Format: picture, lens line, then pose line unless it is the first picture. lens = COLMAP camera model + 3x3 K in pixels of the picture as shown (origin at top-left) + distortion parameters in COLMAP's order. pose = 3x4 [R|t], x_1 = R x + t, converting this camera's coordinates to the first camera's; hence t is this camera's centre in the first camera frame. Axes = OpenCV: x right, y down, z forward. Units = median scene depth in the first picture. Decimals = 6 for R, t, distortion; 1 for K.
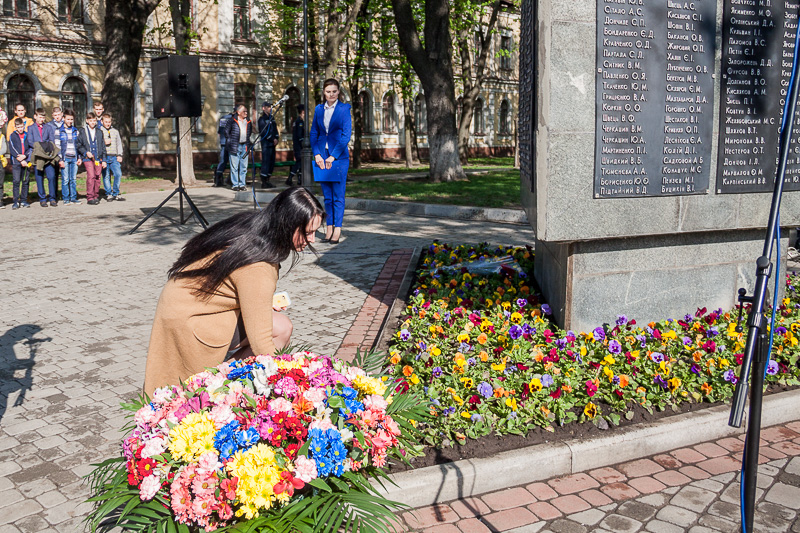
lens RADIAL K [[870.7, 0, 400.0], [0, 870.7, 266.5], [0, 0, 1]] dist [-0.136813, 0.024246]
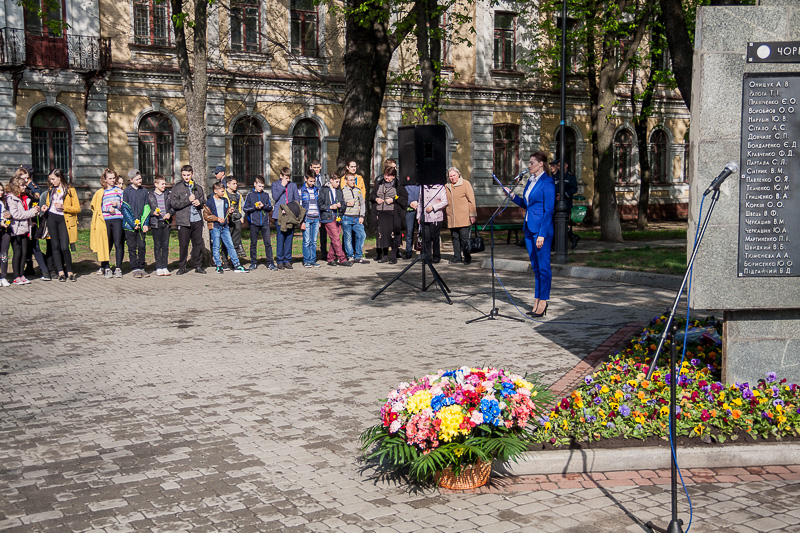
lens RADIAL K [[1059.0, 0, 400.0], [0, 1059.0, 266.5], [0, 0, 1]] dist [0.336472, 0.012627]
pose [[0.963028, 0.021143, -0.268569, 0.181922], [-0.041732, 0.996590, -0.071184, 0.041438], [0.266148, 0.079760, 0.960627, -0.685833]]
